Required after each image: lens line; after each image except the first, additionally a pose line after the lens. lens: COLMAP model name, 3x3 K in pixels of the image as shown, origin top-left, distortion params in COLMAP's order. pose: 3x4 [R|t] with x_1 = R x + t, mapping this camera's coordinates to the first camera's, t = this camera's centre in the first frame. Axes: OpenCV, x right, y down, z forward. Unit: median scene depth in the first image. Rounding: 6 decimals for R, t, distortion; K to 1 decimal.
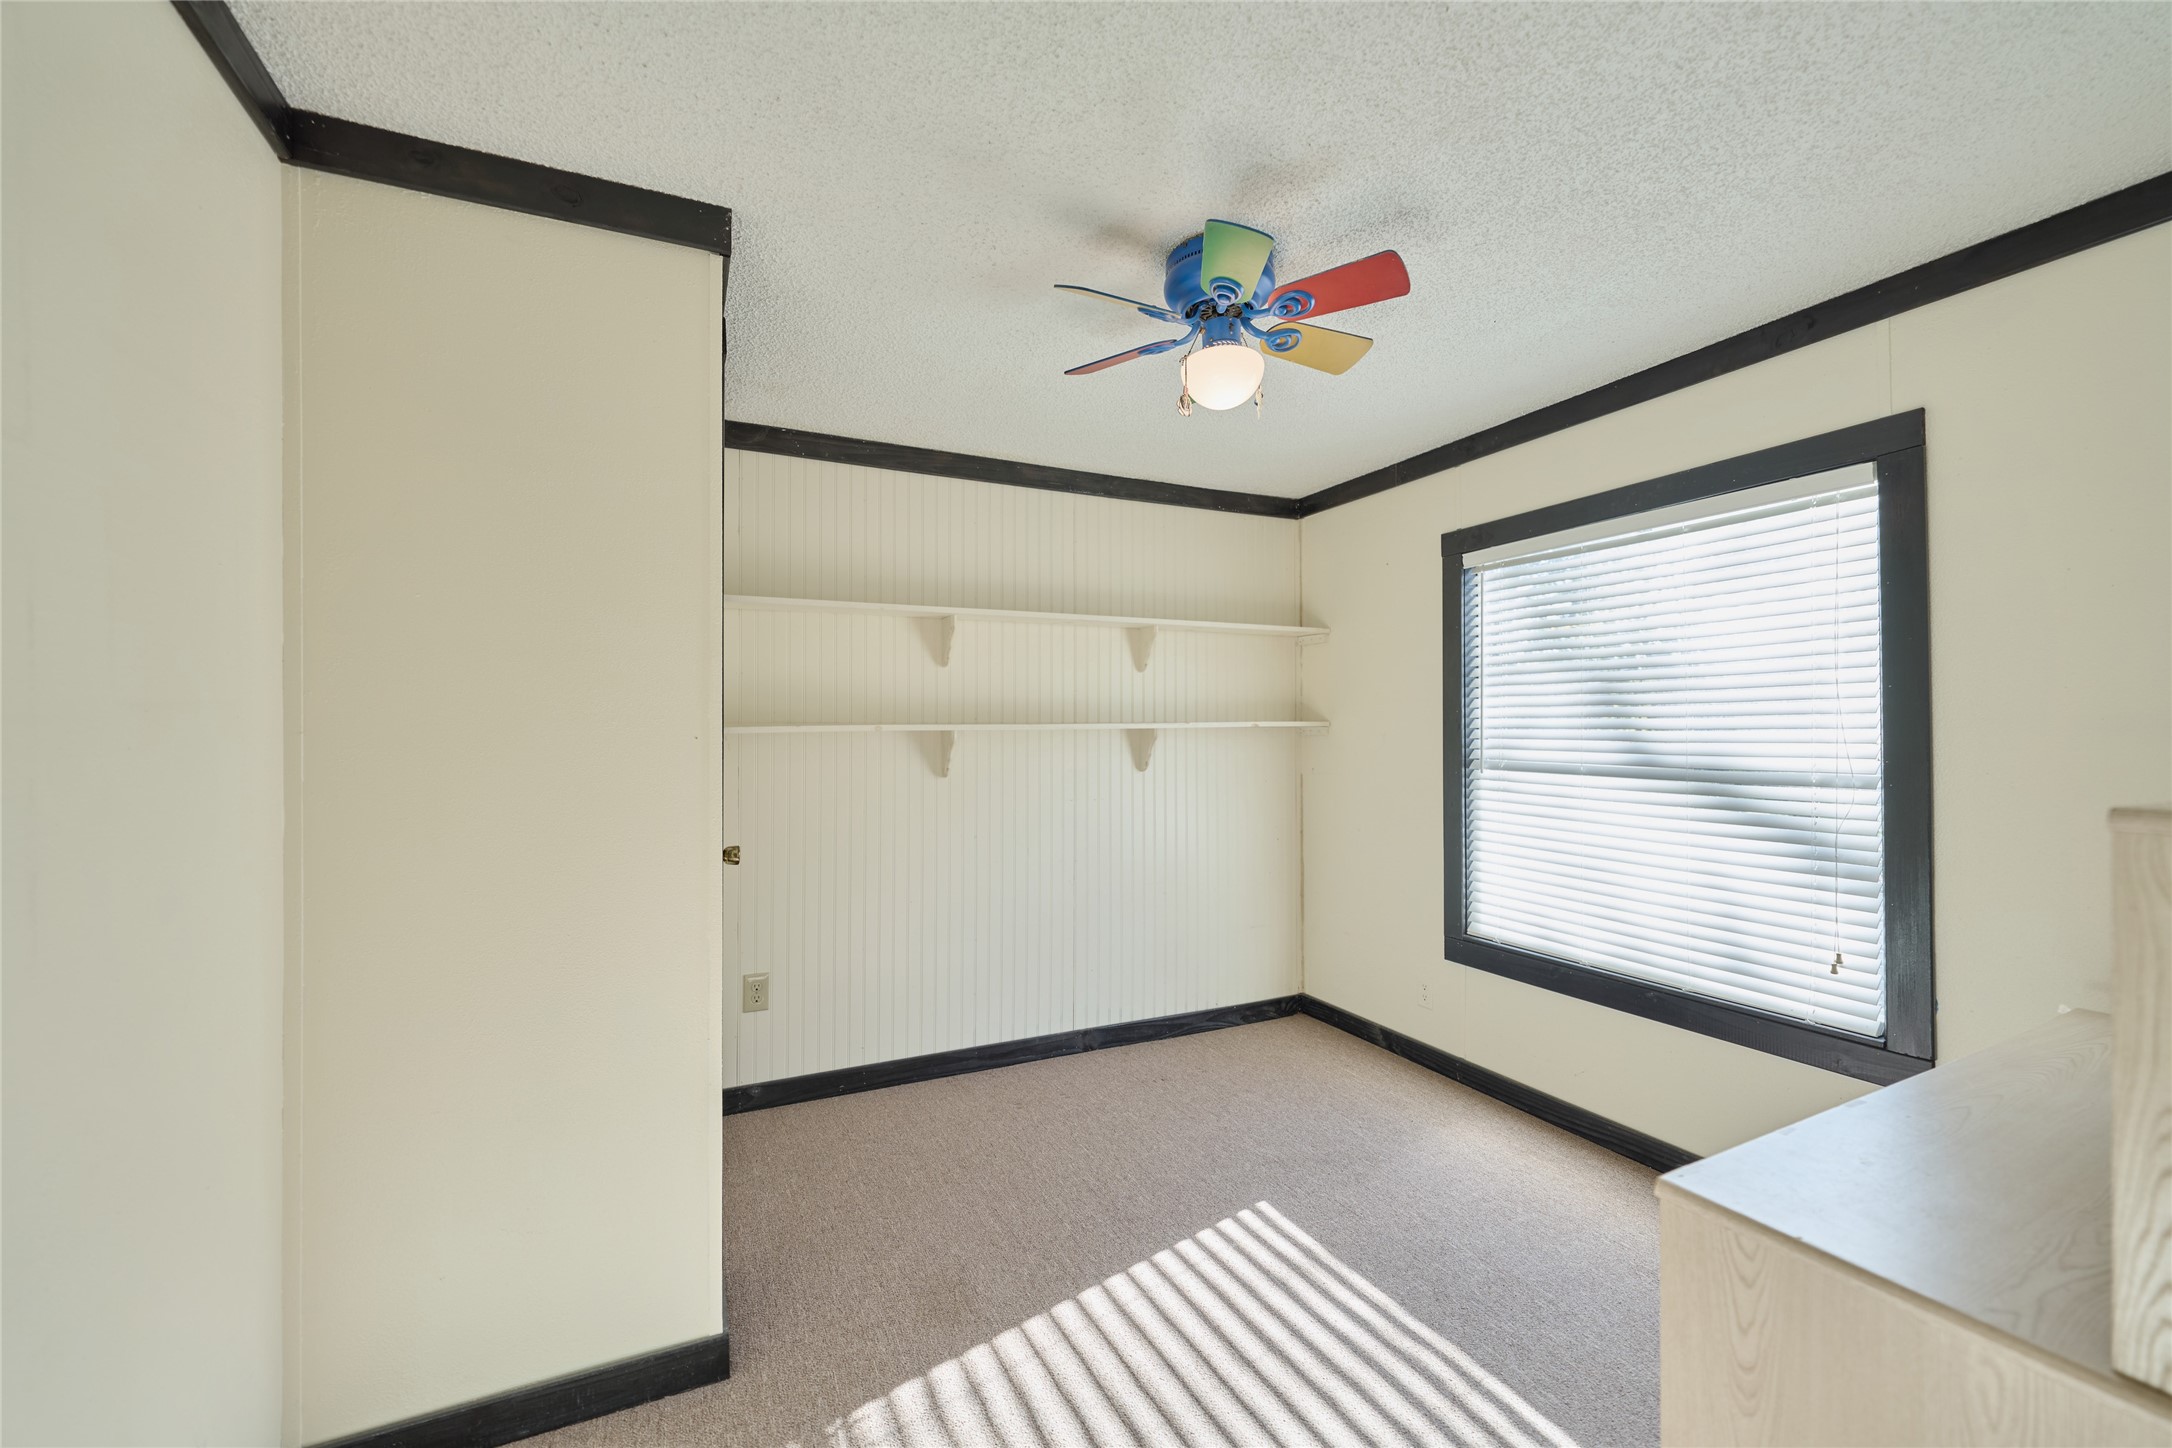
lens RADIAL K [[874.7, 0, 1086.0], [0, 874.7, 724.0], [0, 0, 1]] dist [0.000342, 0.000005]
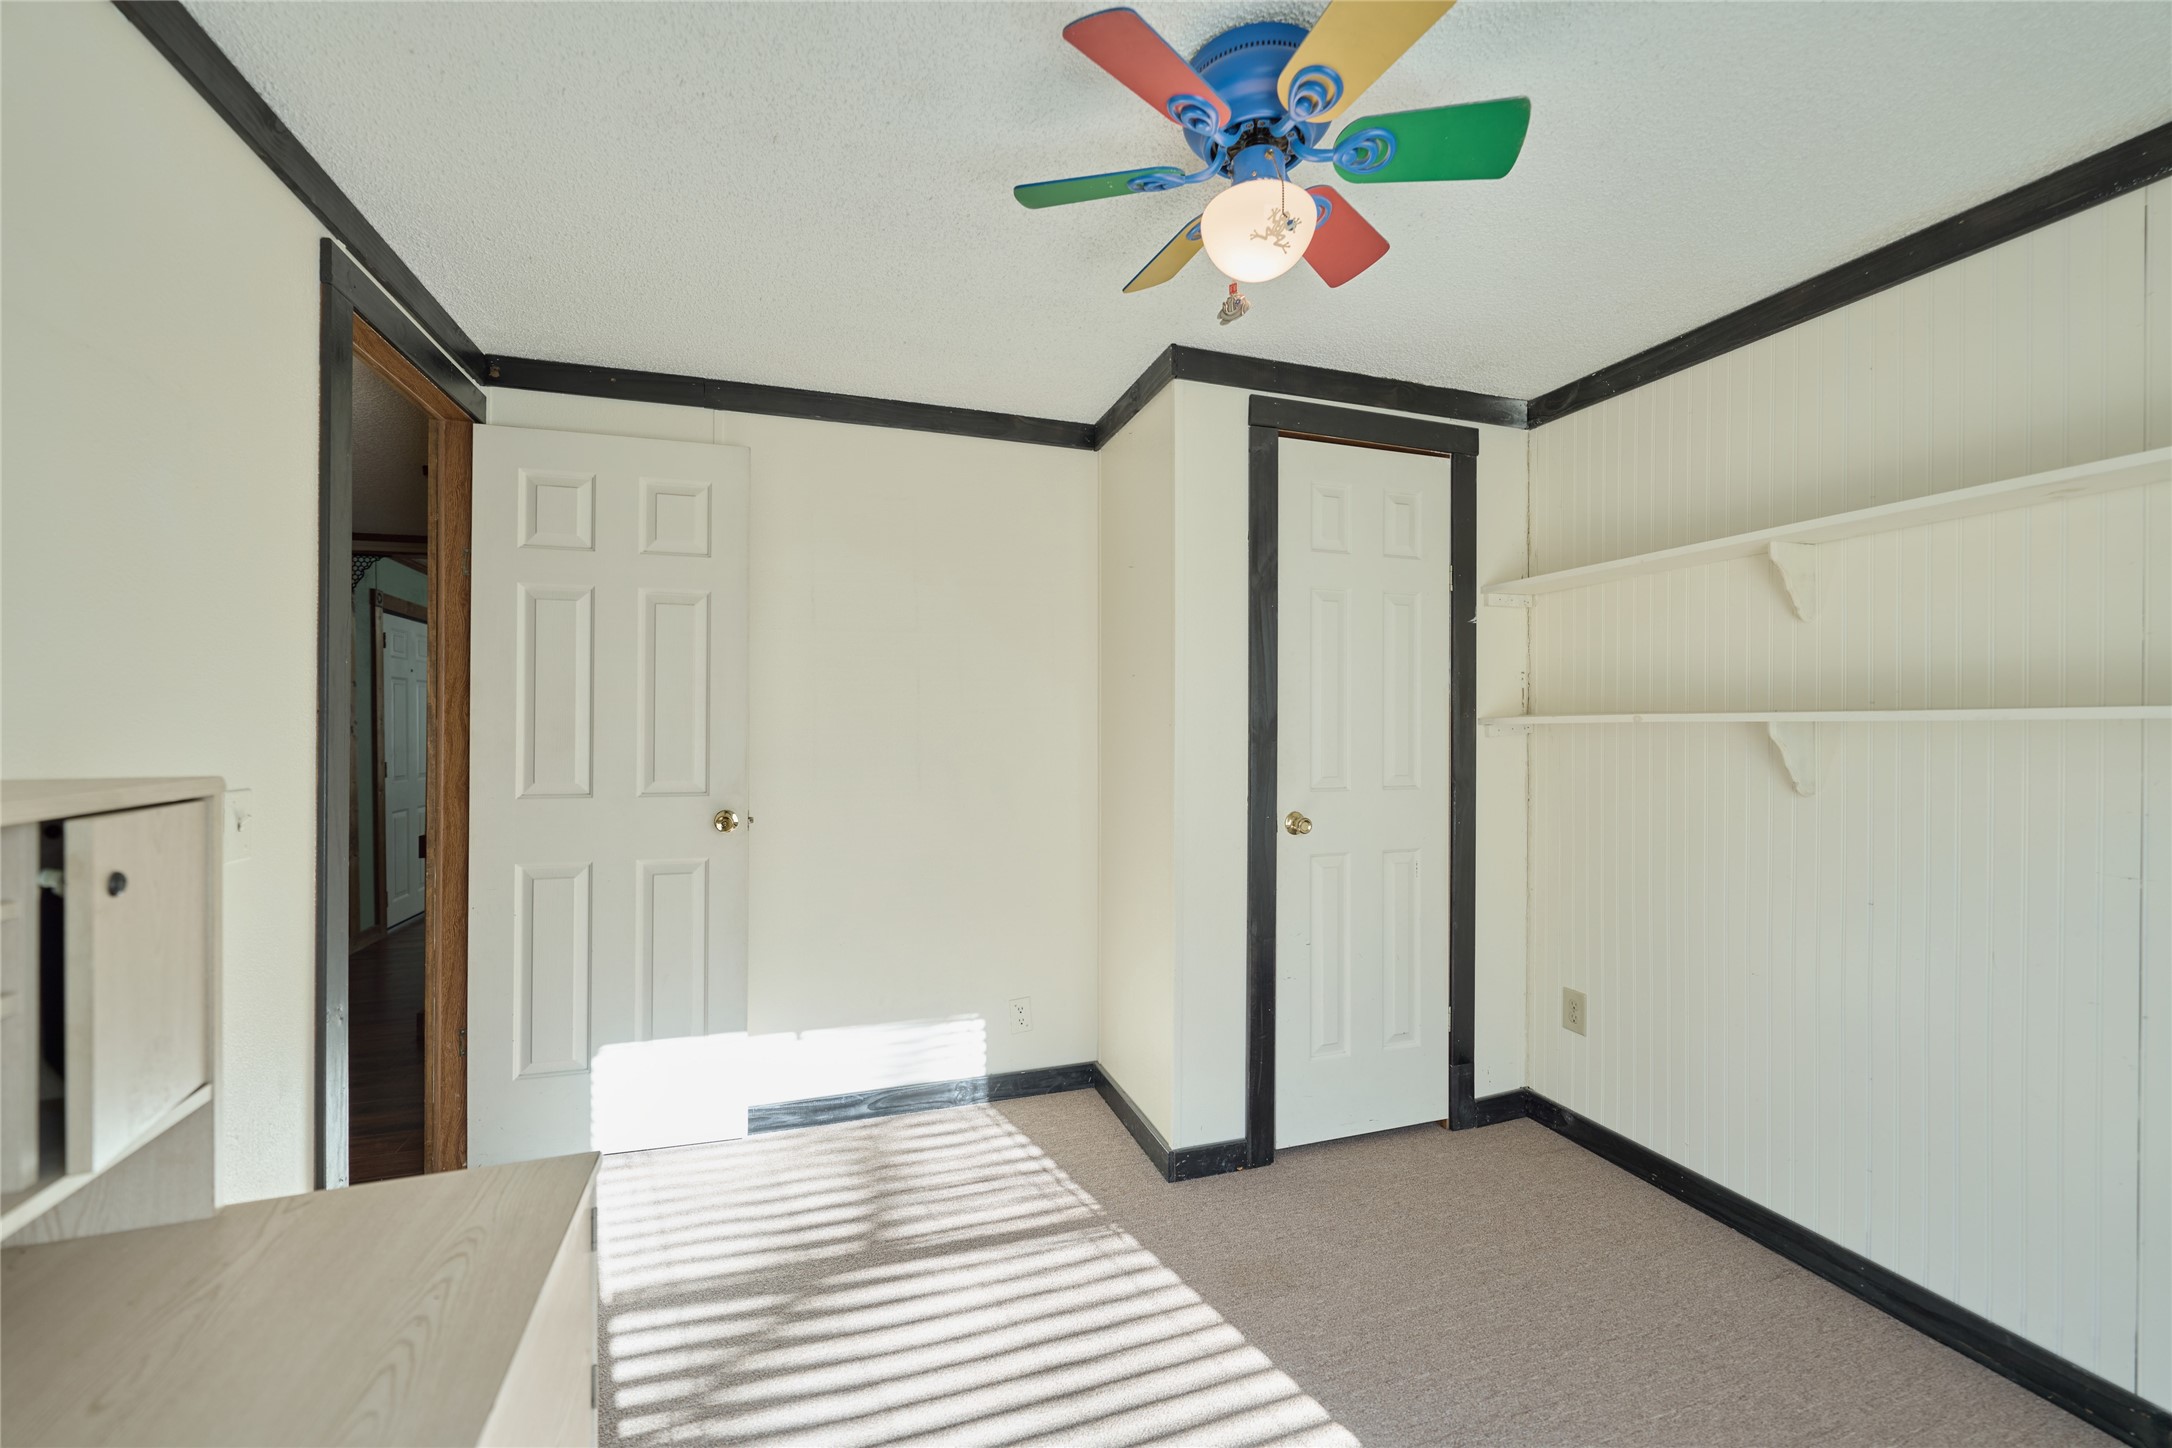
lens RADIAL K [[874.7, 0, 1086.0], [0, 874.7, 724.0], [0, 0, 1]] dist [0.000342, 0.000005]
pose [[-0.125584, 0.001406, -0.992082, 0.935890], [-0.002229, 0.999996, 0.001699, 0.016130], [0.992080, 0.002425, -0.125580, 0.986197]]
